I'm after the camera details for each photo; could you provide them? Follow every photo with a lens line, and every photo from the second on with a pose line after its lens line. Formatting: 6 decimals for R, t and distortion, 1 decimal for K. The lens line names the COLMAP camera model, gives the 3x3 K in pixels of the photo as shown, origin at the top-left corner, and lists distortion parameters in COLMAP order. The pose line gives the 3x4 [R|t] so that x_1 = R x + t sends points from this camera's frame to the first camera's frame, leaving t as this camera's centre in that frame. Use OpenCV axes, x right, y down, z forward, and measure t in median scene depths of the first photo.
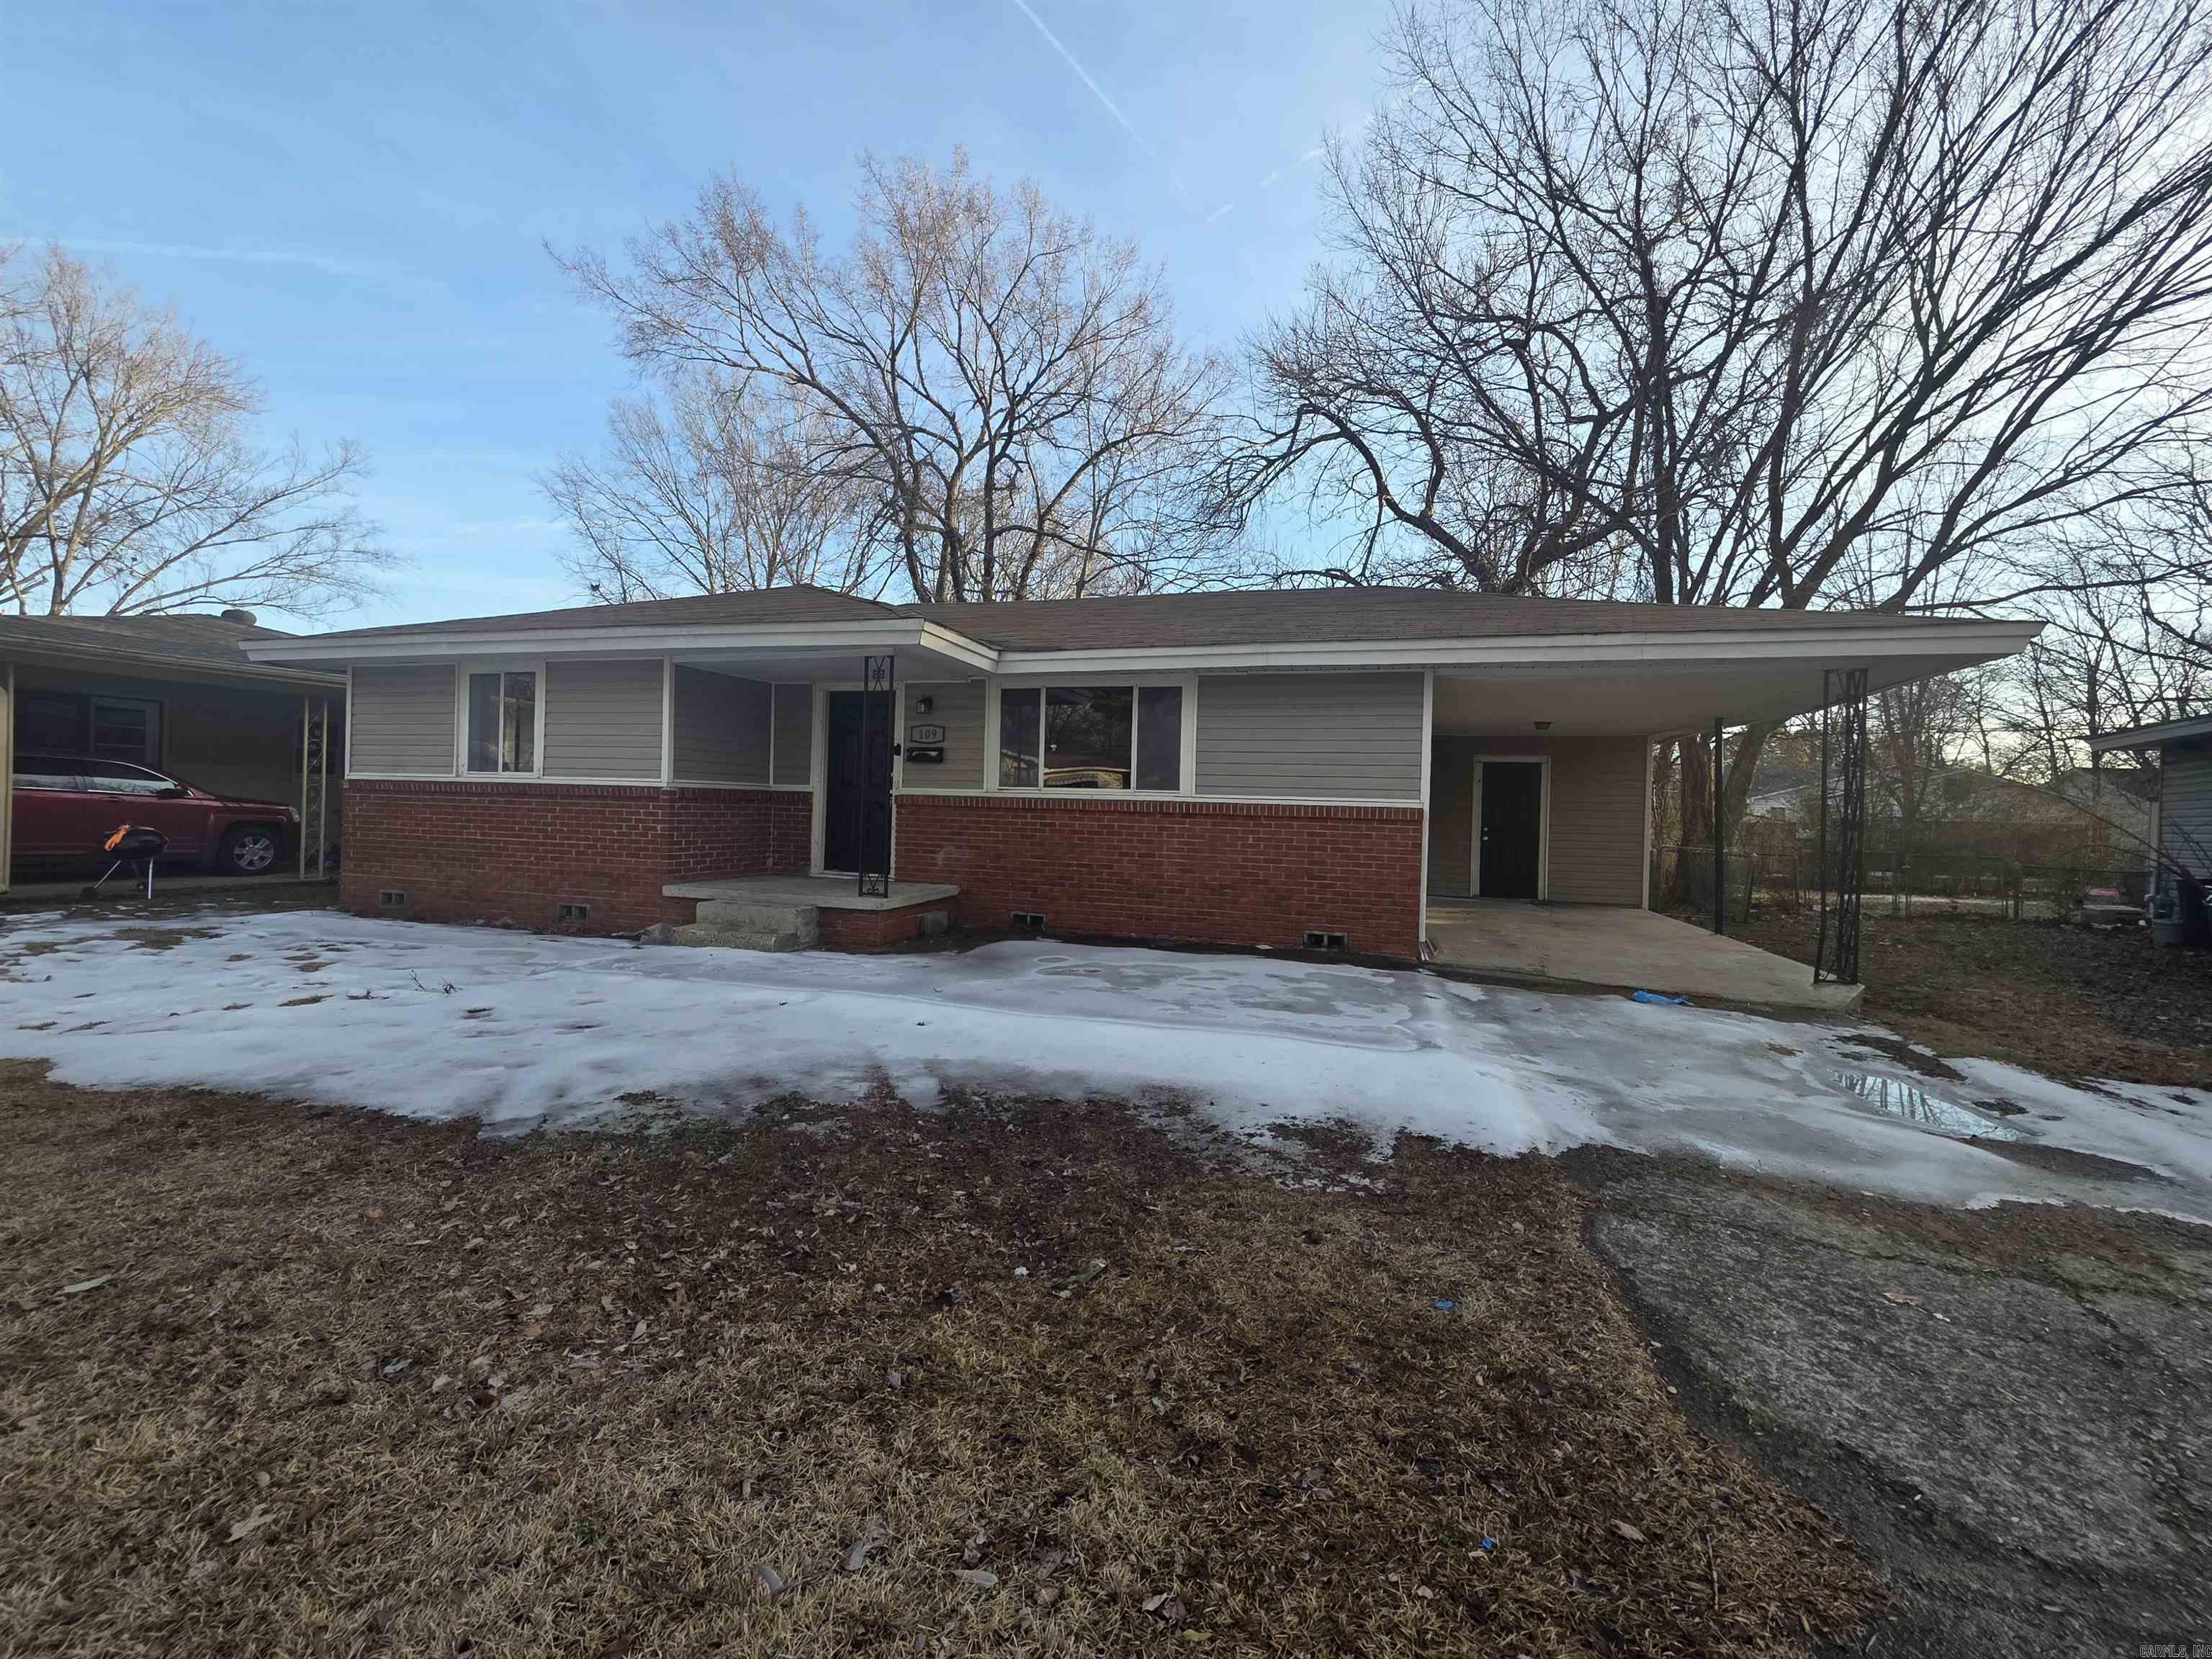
lens RADIAL K [[892.3, 0, 1111.6], [0, 892.3, 810.4], [0, 0, 1]] dist [0.003694, -0.000059]
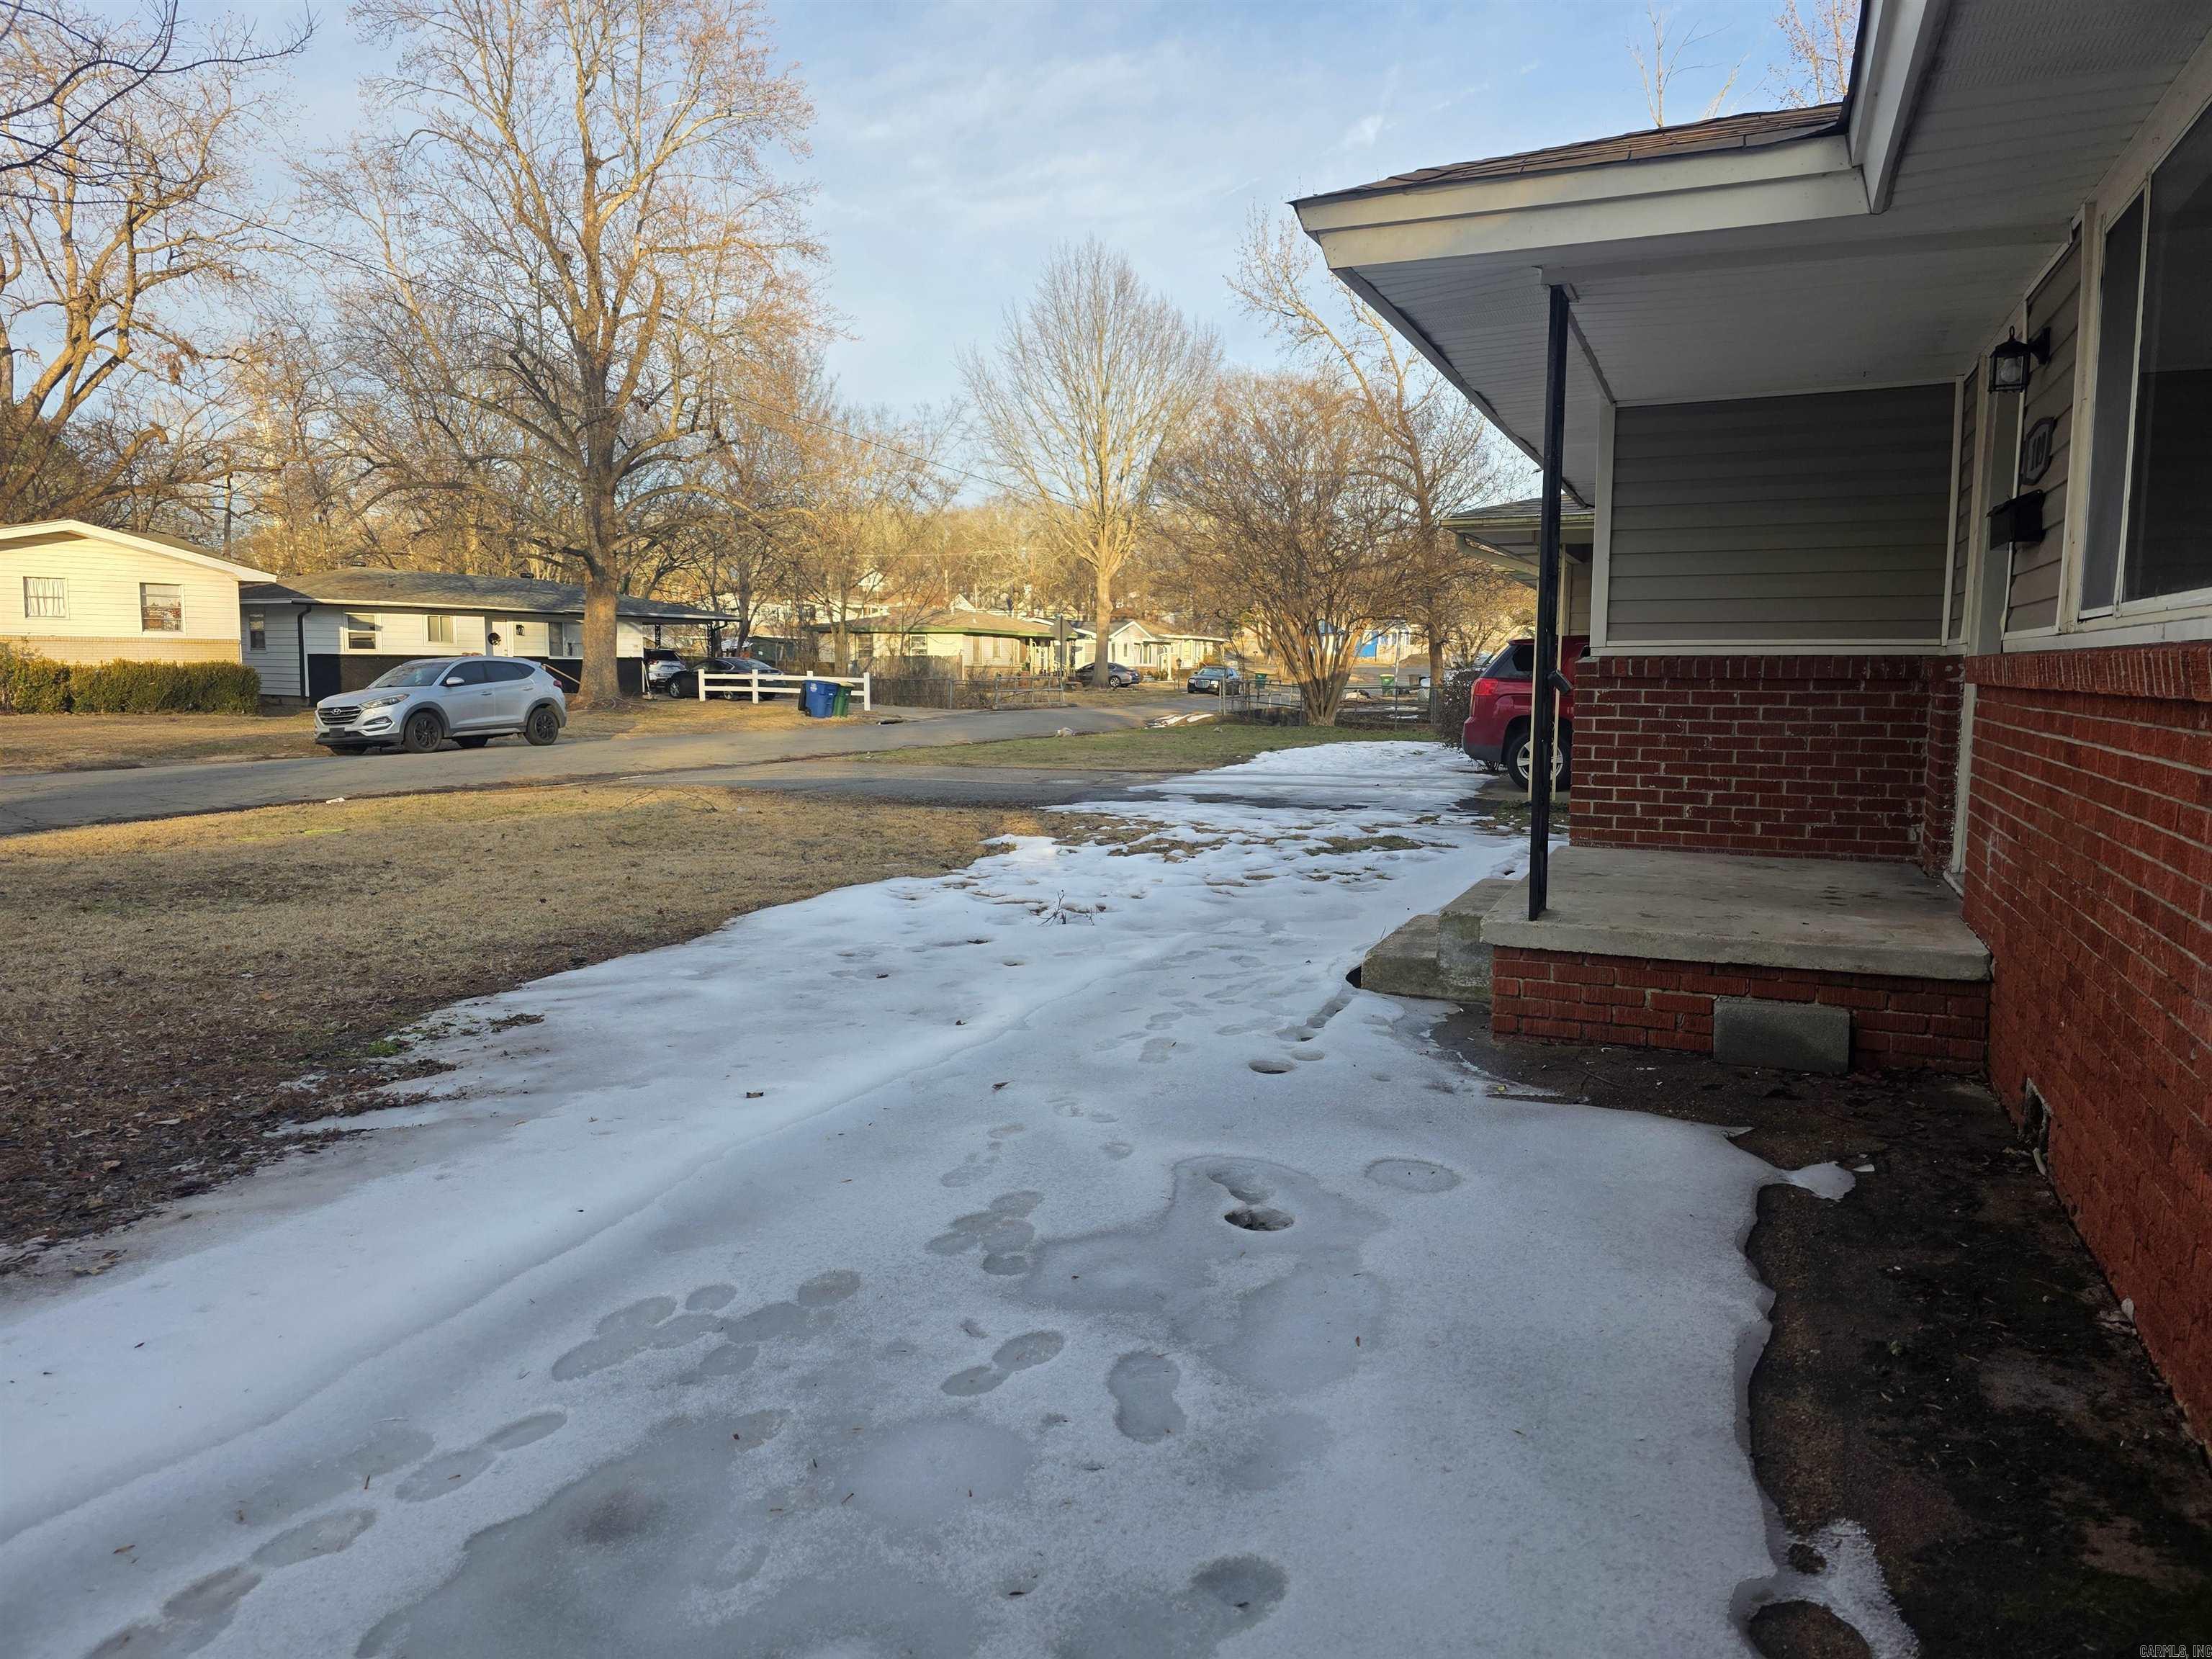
lens RADIAL K [[1466.9, 0, 1116.4], [0, 1466.9, 819.1], [0, 0, 1]] dist [0.099509, -0.110817]
pose [[-0.121495, 0.072249, -0.989959, 0.466048], [-0.012930, 0.997148, 0.074361, 0.008006], [0.992508, 0.021835, -0.120215, 1.003300]]
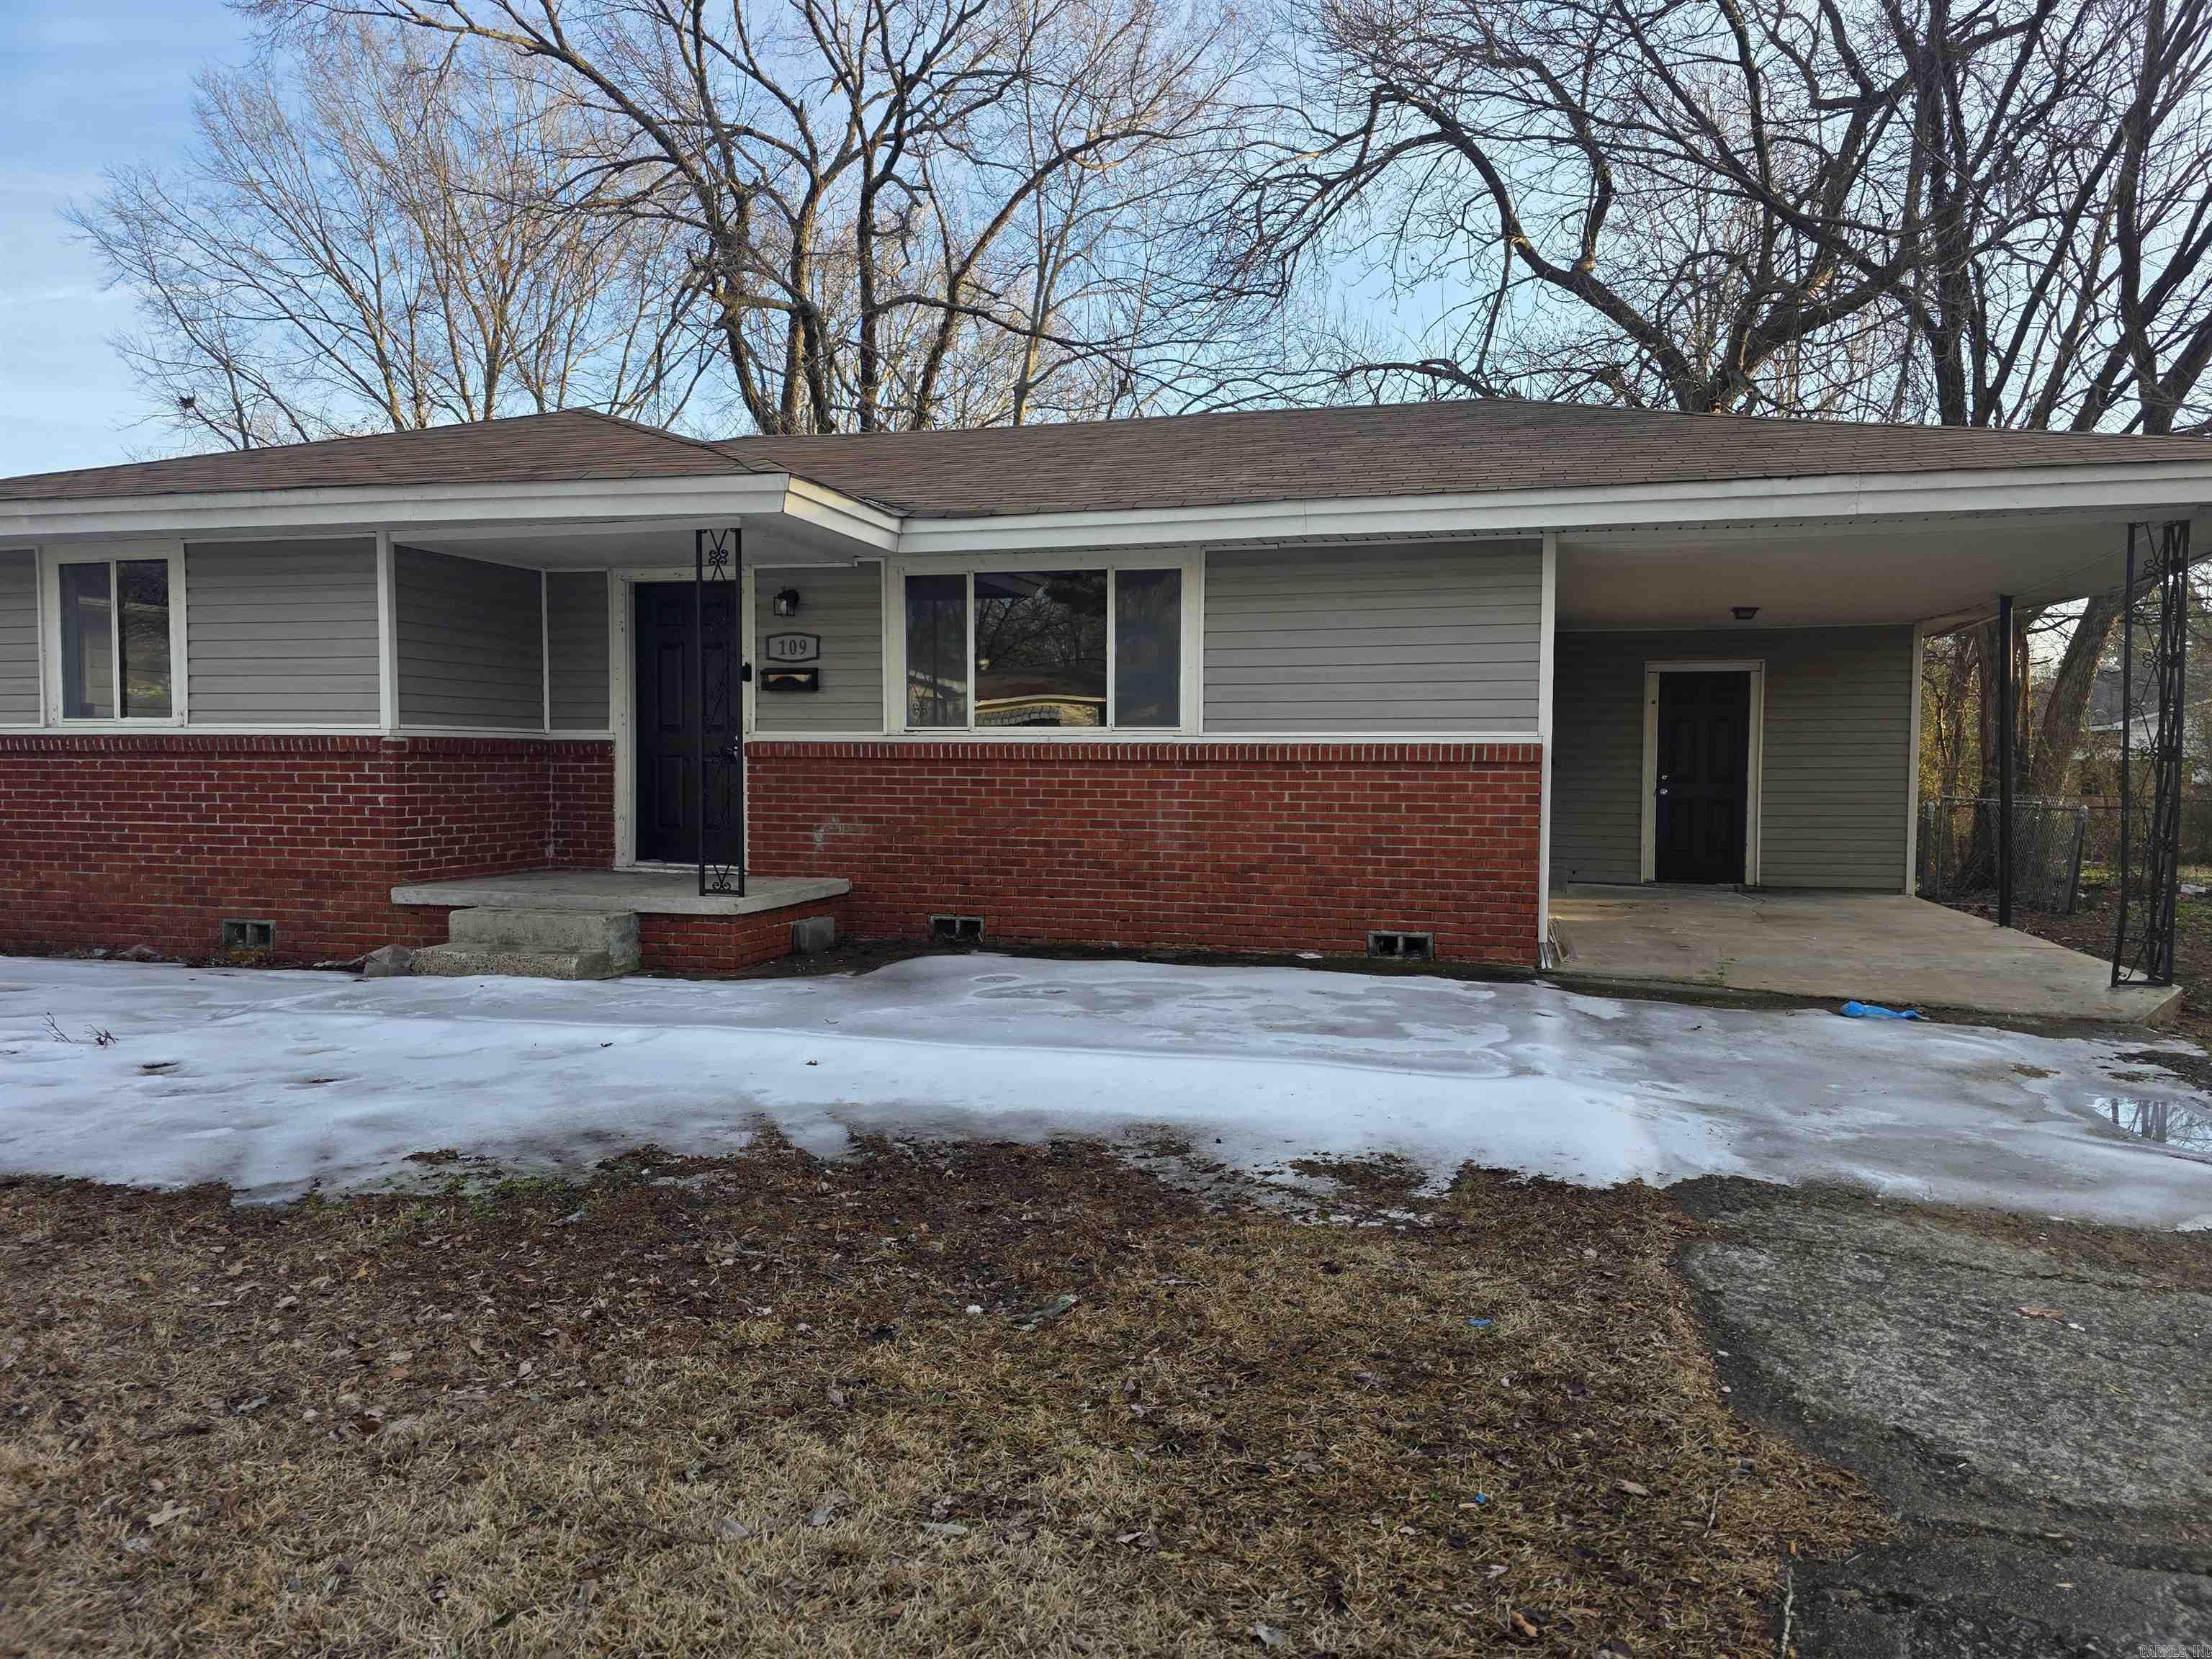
lens RADIAL K [[1466.9, 0, 1116.4], [0, 1466.9, 819.1], [0, 0, 1]] dist [0.099509, -0.110817]
pose [[0.999482, -0.022828, 0.022695, 0.003242], [0.021980, 0.999076, 0.036925, 0.007270], [-0.023517, -0.036407, 0.999060, -0.128737]]
